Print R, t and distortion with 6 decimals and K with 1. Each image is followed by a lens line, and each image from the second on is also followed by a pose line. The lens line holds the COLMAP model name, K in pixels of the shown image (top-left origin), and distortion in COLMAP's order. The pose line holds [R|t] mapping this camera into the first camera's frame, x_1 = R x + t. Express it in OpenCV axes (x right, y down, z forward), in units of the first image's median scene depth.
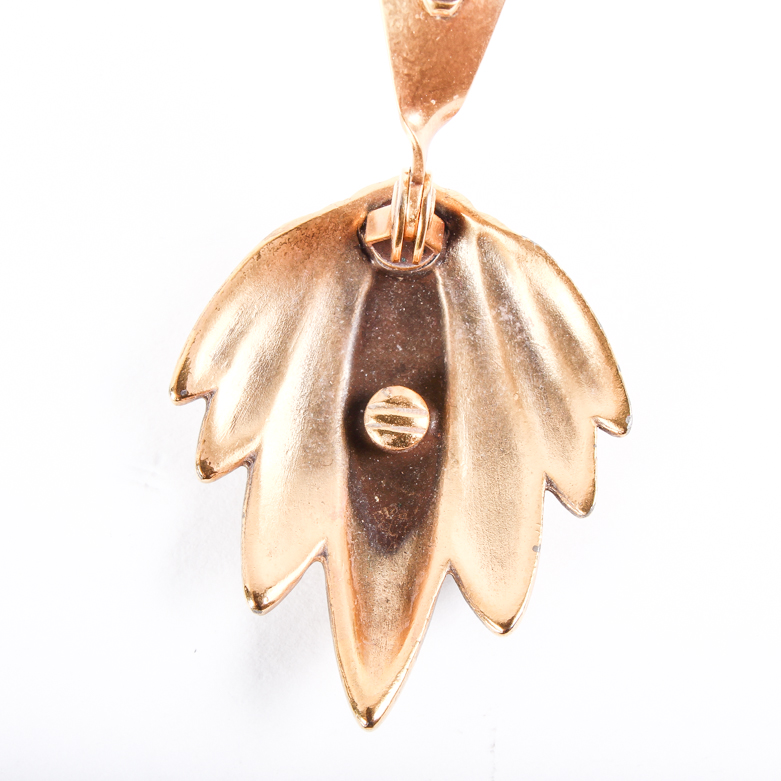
lens RADIAL K [[1481.2, 0, 390.0], [0, 1481.2, 391.6], [0, 0, 1]] dist [-0.122972, 0.160708]
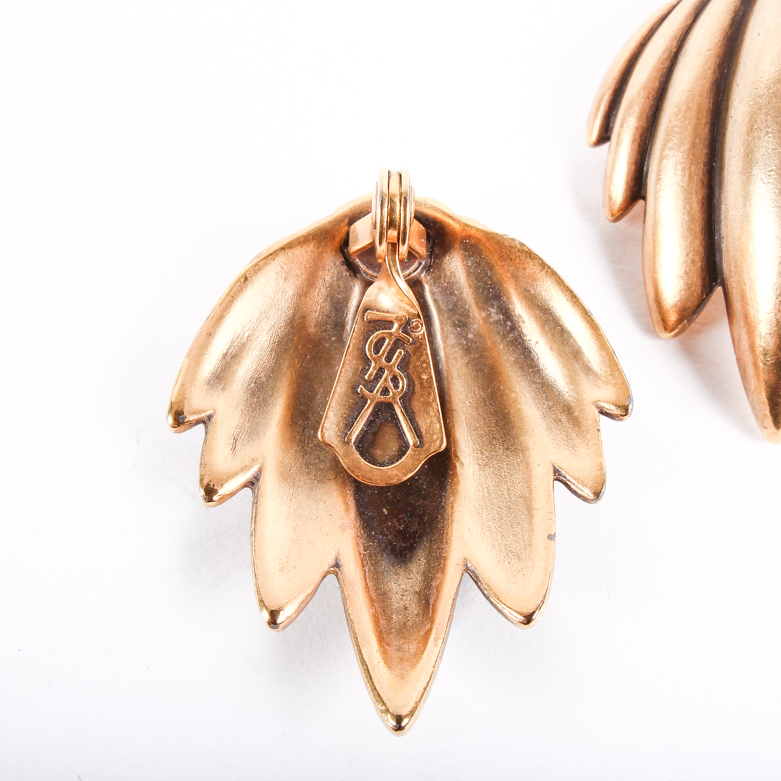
lens RADIAL K [[1481.2, 0, 390.0], [0, 1481.2, 391.6], [0, 0, 1]] dist [-0.122972, 0.160708]
pose [[0.995476, -0.093673, 0.015893, -0.014033], [0.094950, 0.986835, -0.130923, 0.125011], [-0.003420, 0.131840, 0.991265, 0.012213]]
